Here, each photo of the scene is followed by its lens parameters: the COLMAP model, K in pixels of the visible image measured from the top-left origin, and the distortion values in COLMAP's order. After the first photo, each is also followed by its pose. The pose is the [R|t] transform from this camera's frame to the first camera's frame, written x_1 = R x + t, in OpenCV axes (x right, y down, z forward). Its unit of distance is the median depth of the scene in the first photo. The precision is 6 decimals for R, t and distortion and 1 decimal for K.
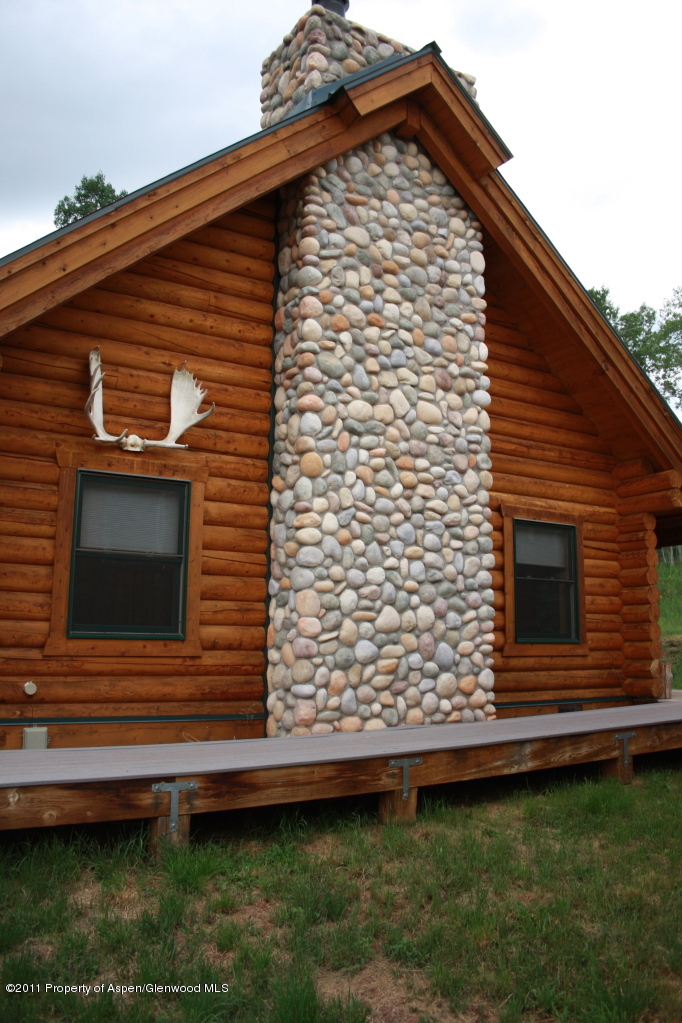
lens RADIAL K [[857.0, 0, 343.5], [0, 857.0, 497.9], [0, 0, 1]] dist [-0.134560, 0.018409]
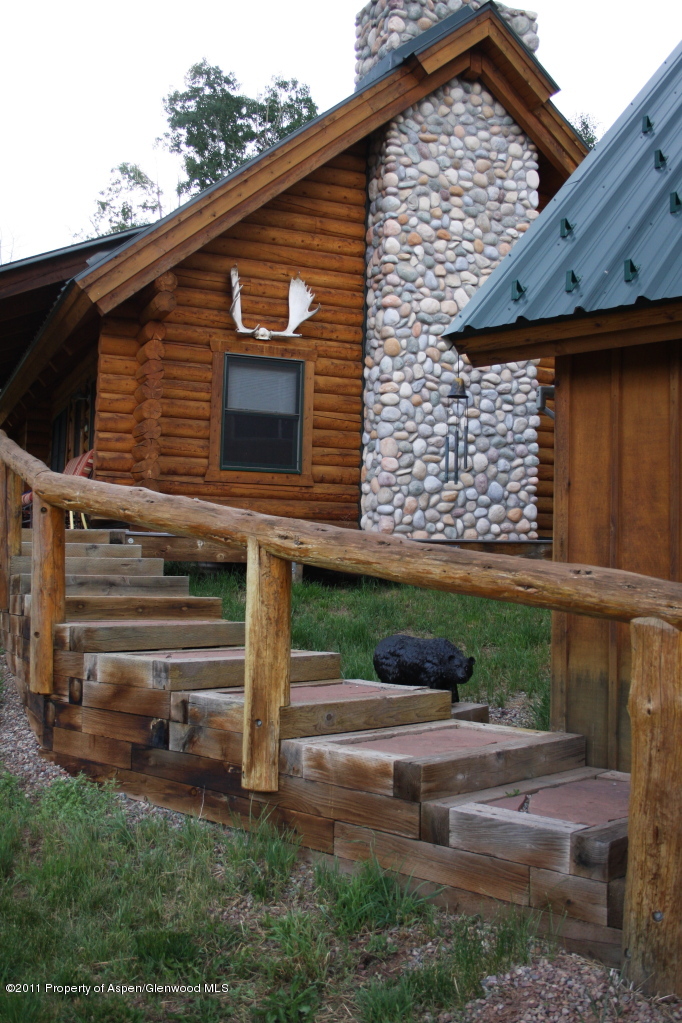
lens RADIAL K [[1095.2, 0, 341.0], [0, 1095.2, 511.5], [0, 0, 1]] dist [-0.102336, 0.022323]
pose [[0.988213, 0.004396, -0.153020, 0.142962], [0.011335, 0.994742, 0.101784, 0.041358], [0.152663, -0.102319, 0.982967, -0.713115]]
